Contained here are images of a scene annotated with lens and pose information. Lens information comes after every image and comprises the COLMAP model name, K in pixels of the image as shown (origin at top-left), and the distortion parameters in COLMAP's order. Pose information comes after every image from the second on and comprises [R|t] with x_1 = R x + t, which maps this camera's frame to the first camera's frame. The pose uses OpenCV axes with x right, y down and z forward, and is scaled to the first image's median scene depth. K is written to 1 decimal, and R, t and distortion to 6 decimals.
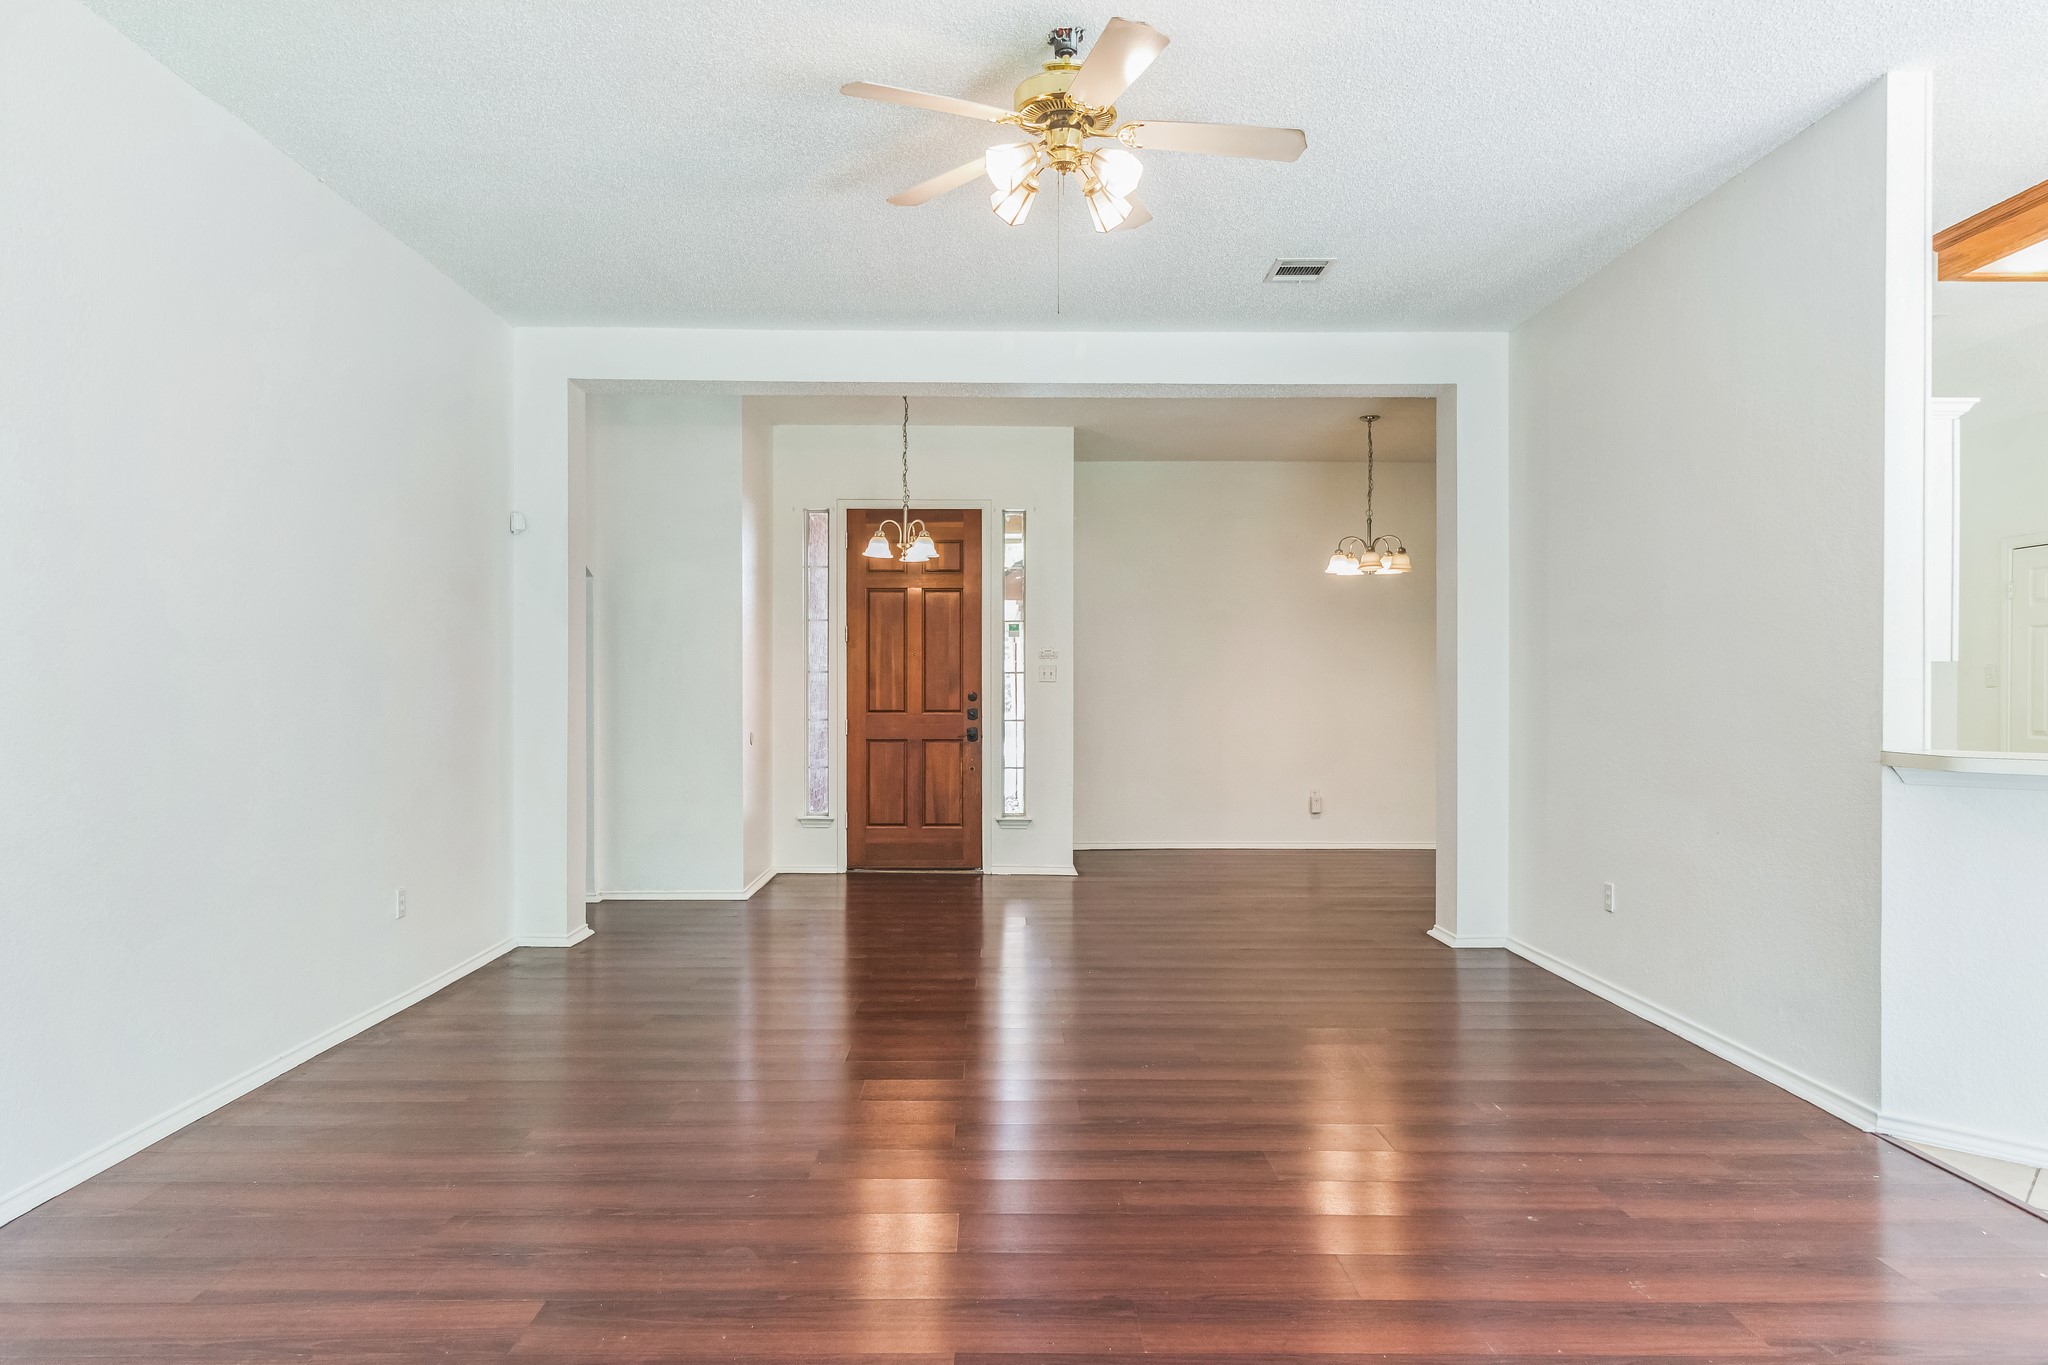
lens RADIAL K [[1239.6, 0, 1021.1], [0, 1239.6, 692.0], [0, 0, 1]] dist [0.025229, 0.000232]
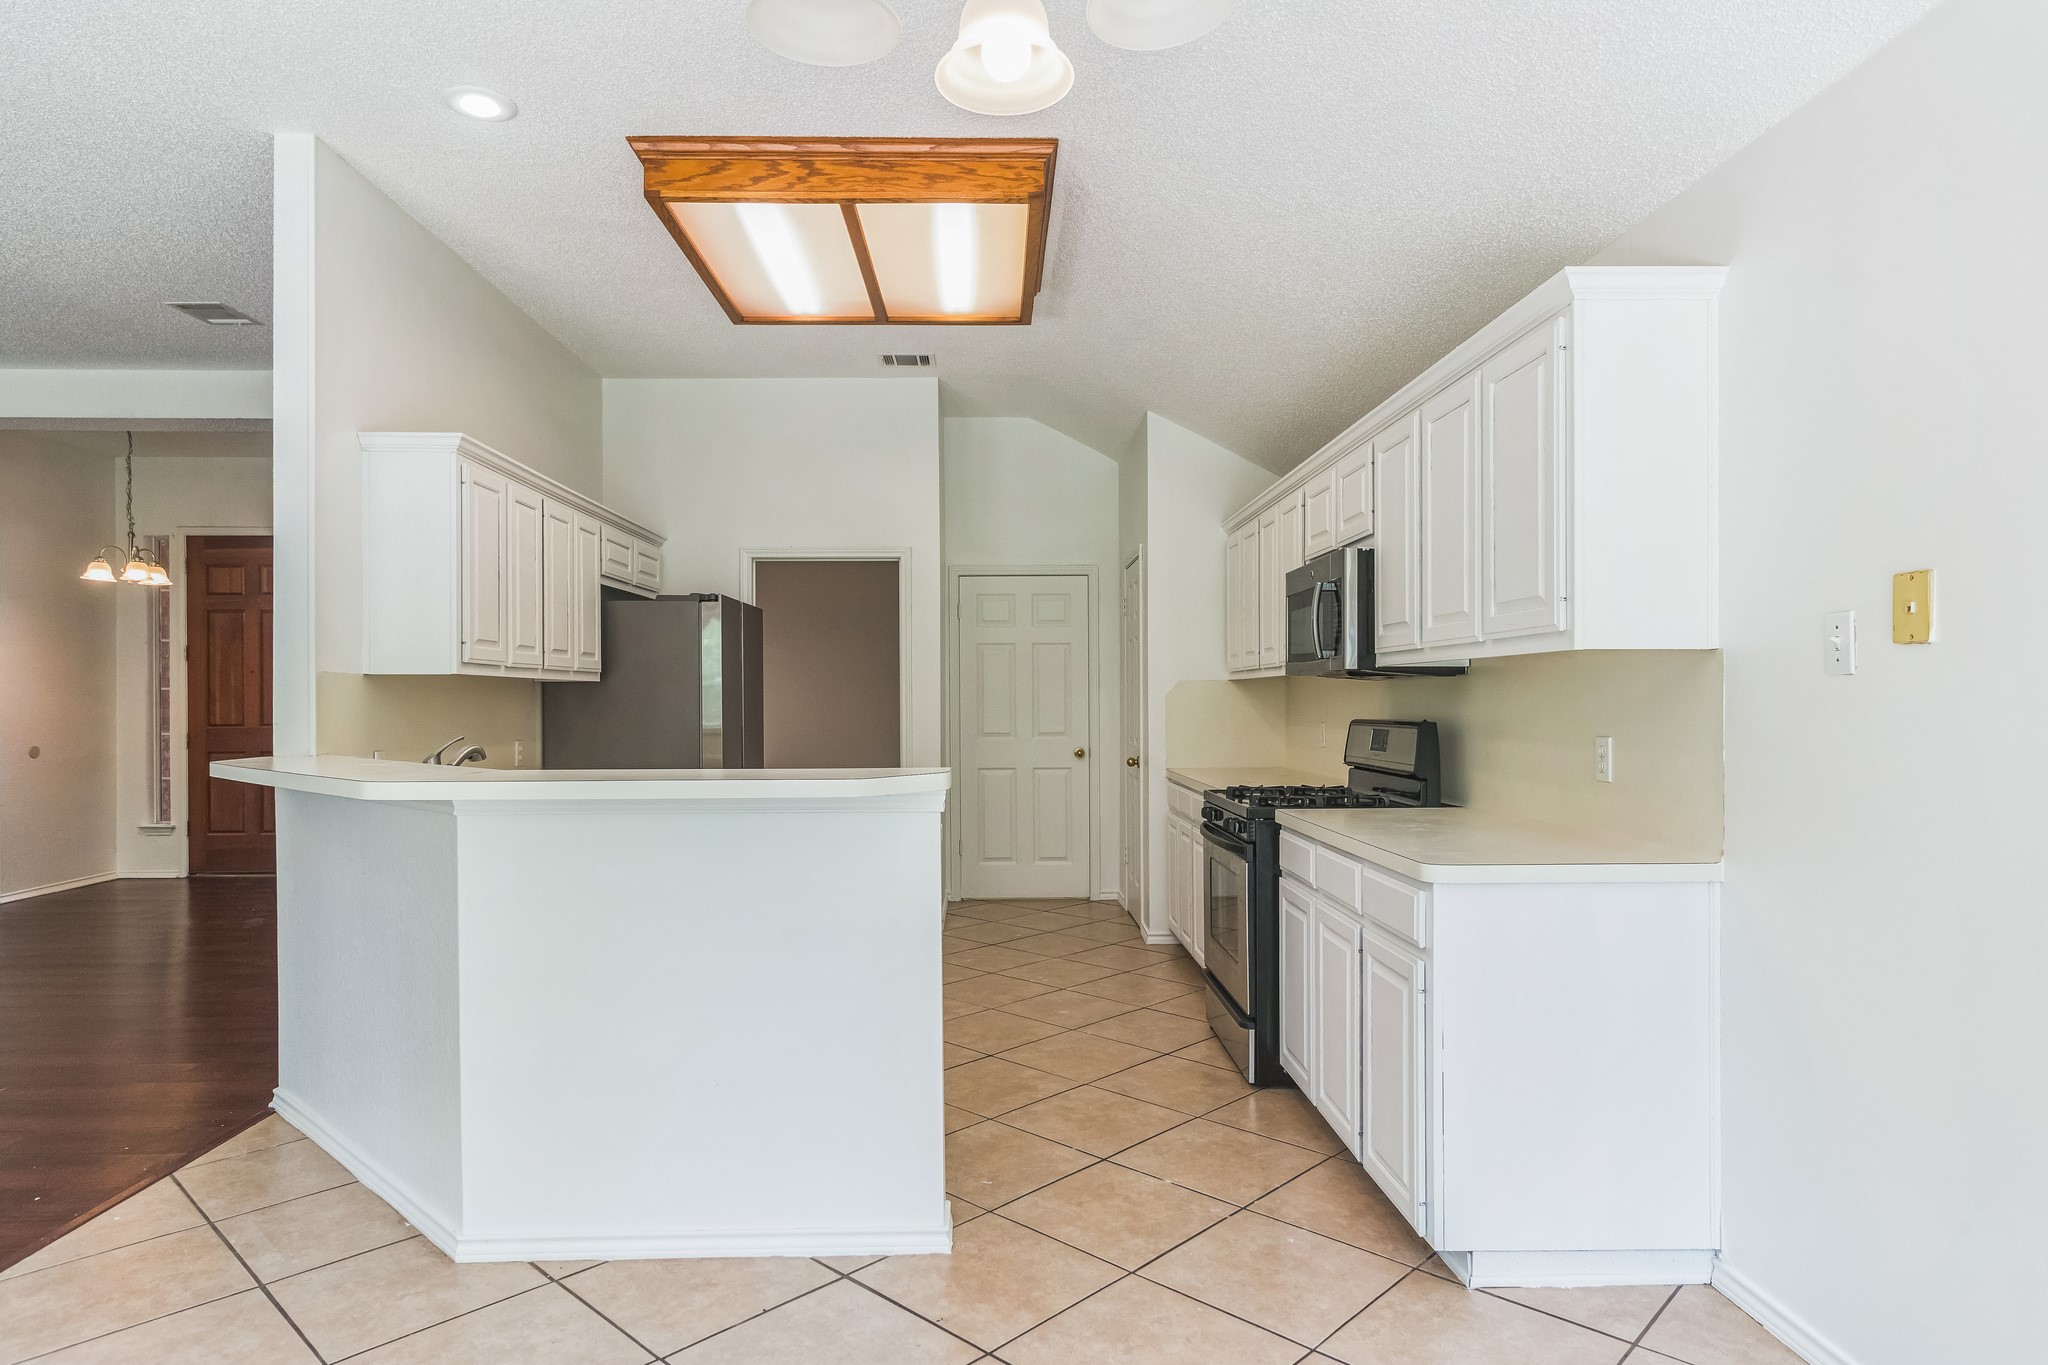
lens RADIAL K [[1161.6, 0, 1012.3], [0, 1161.6, 703.9], [0, 0, 1]] dist [0.004618, 0.002204]
pose [[0.999848, -0.004259, 0.016883, 0.550962], [0.004293, 0.999989, -0.001949, 0.001924], [-0.016874, 0.002021, 0.999856, -0.011239]]
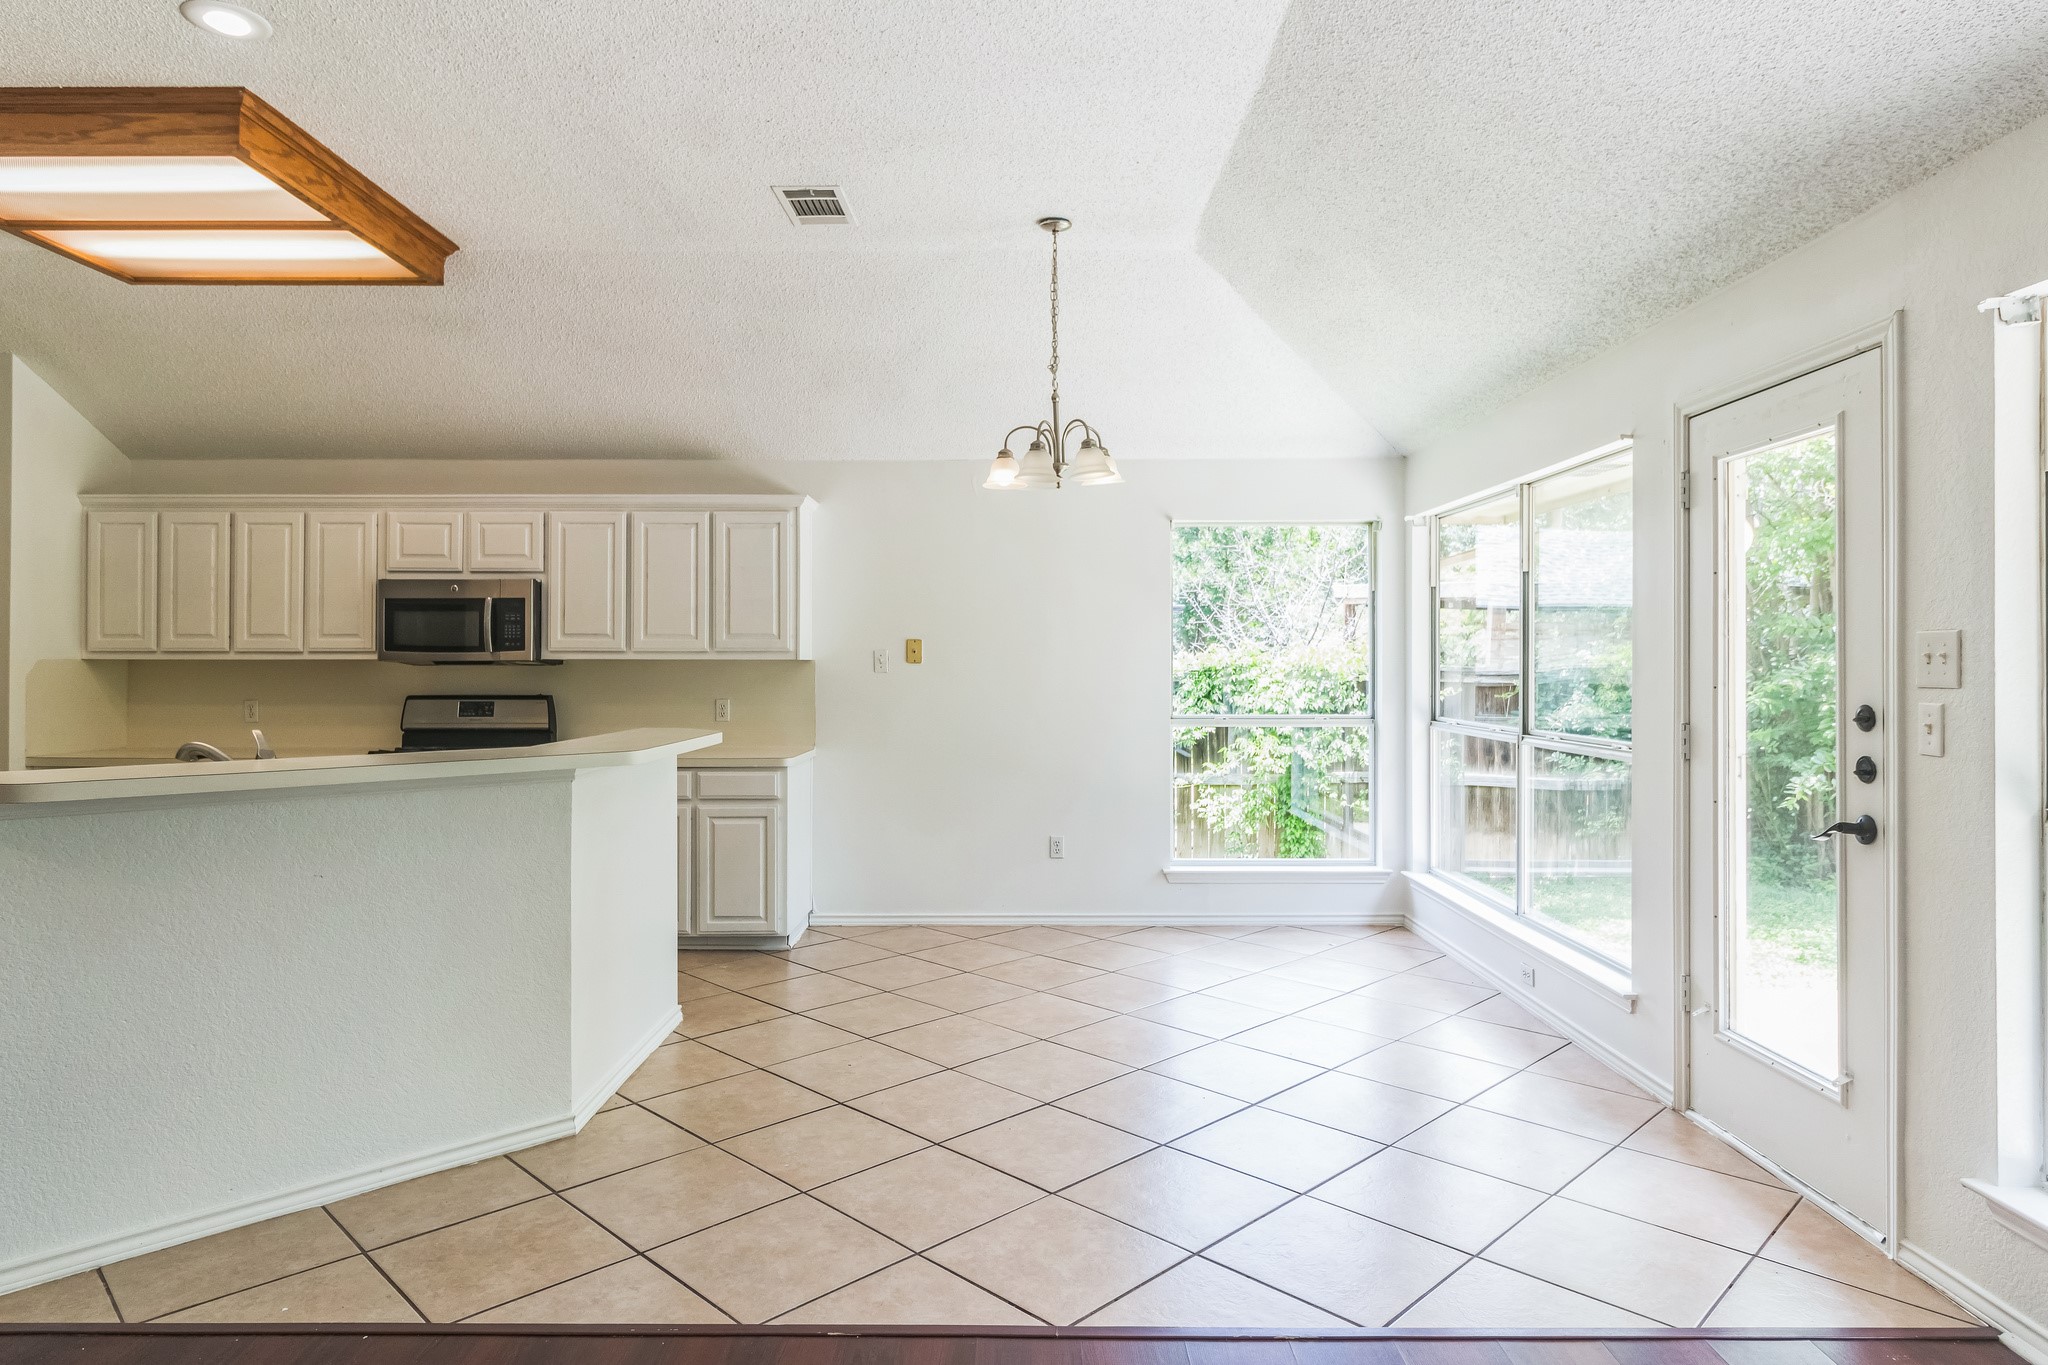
lens RADIAL K [[1212.0, 0, 1002.8], [0, 1212.0, 662.9], [0, 0, 1]] dist [-0.002345, -0.000539]
pose [[0.014319, 0.004127, 0.999889, 0.006904], [0.003781, 0.999984, -0.004181, -0.006475], [-0.999890, 0.003840, 0.014303, 0.150408]]
